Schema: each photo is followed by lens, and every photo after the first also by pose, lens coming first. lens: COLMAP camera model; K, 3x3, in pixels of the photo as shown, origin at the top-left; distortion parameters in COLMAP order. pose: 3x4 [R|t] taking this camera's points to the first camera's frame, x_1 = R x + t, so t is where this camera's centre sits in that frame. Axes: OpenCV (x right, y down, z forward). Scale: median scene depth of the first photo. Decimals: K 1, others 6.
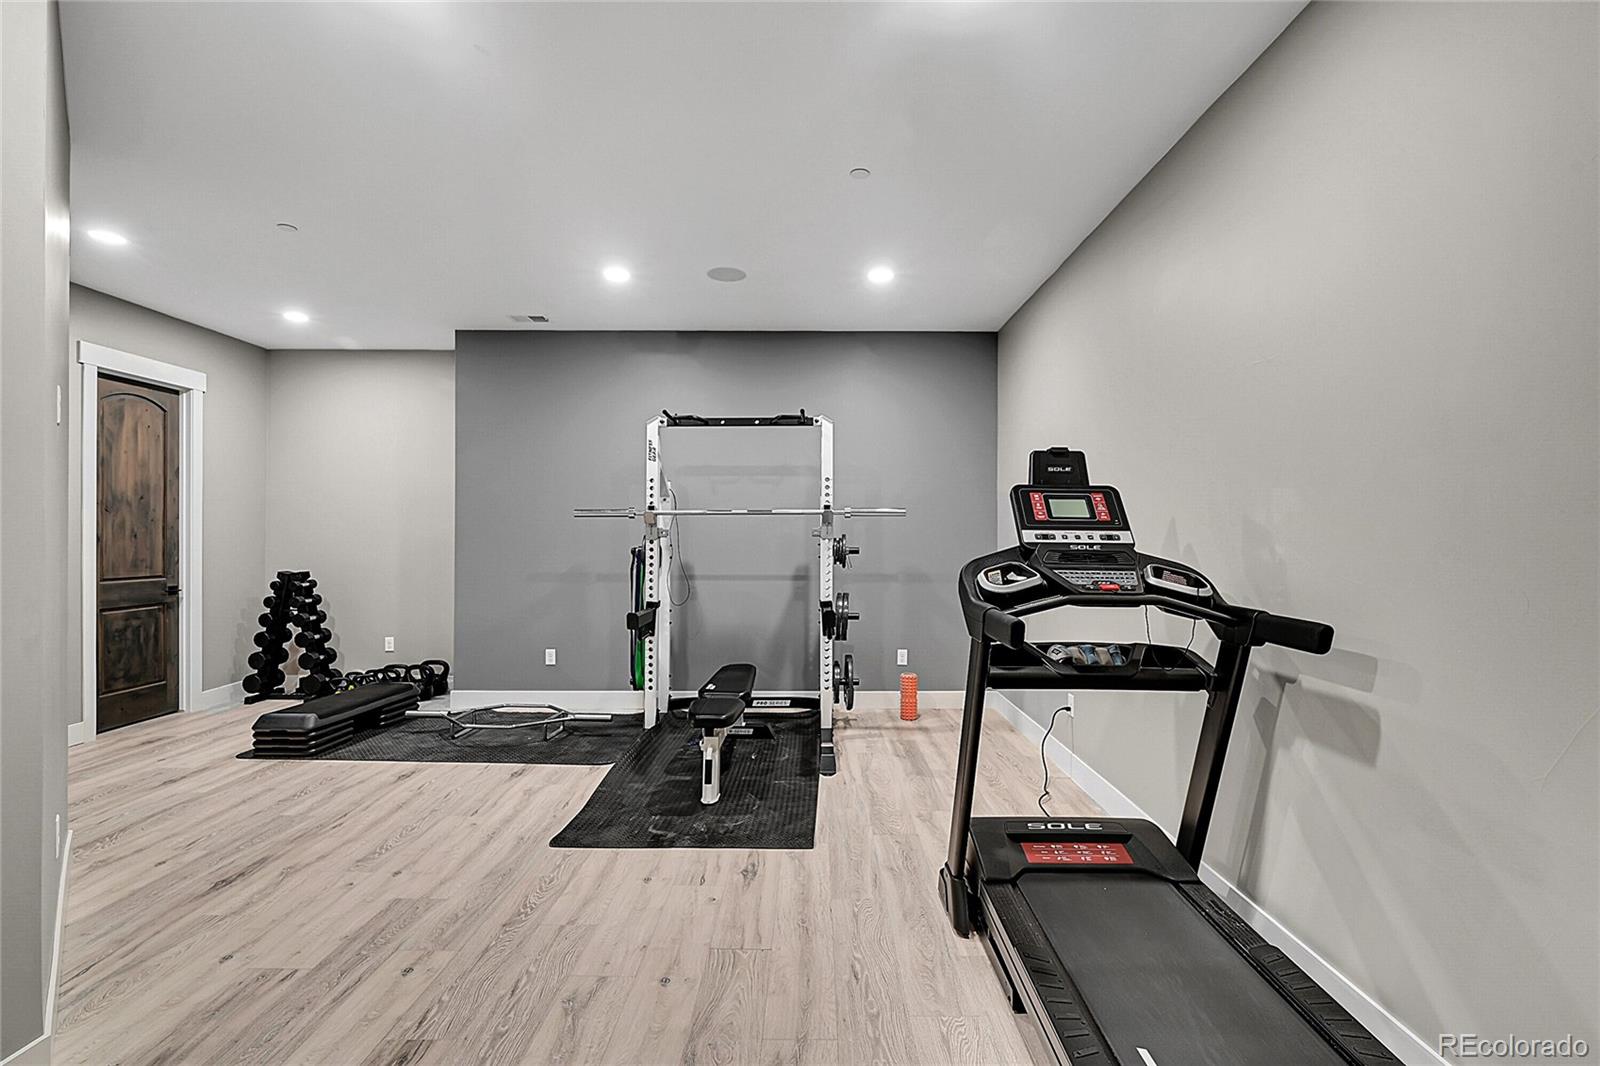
lens RADIAL K [[705.2, 0, 810.1], [0, 705.2, 536.4], [0, 0, 1]] dist [-0.001227, -0.000122]
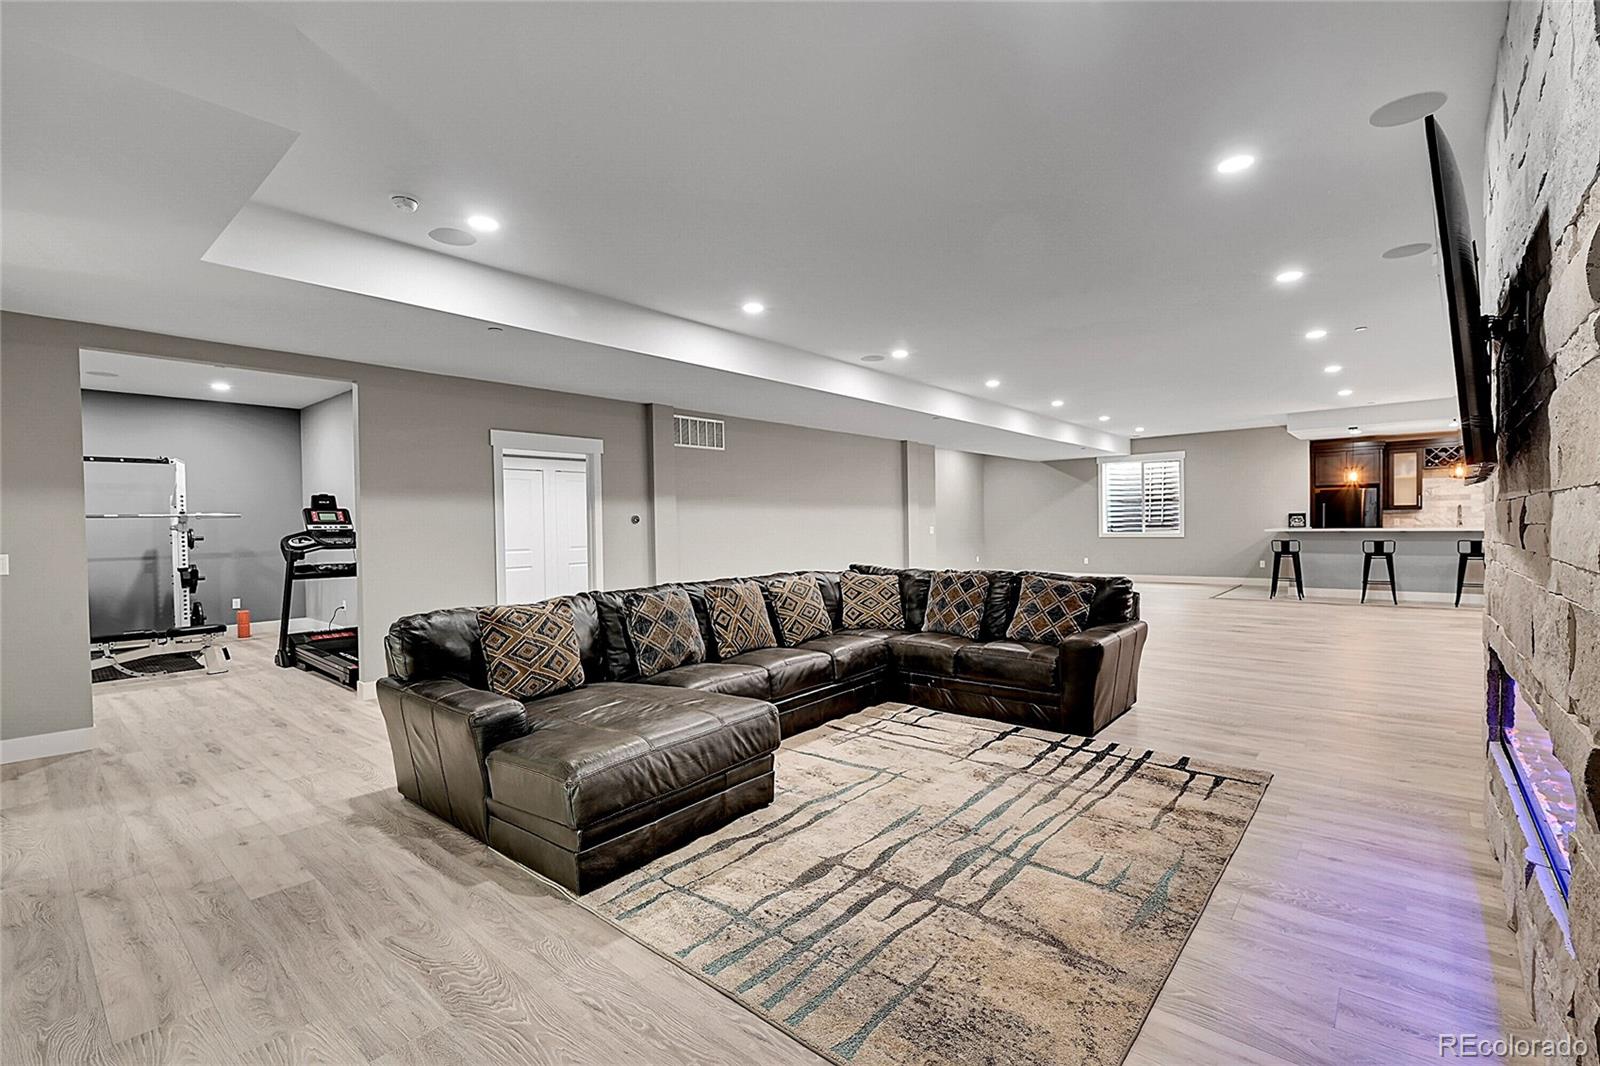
lens RADIAL K [[705.2, 0, 810.1], [0, 705.2, 536.4], [0, 0, 1]] dist [-0.001227, -0.000122]
pose [[0.648898, -0.027408, 0.760382, -0.506666], [0.018184, 0.999624, 0.020514, 0.014770], [-0.760659, 0.000515, 0.649152, -2.221310]]
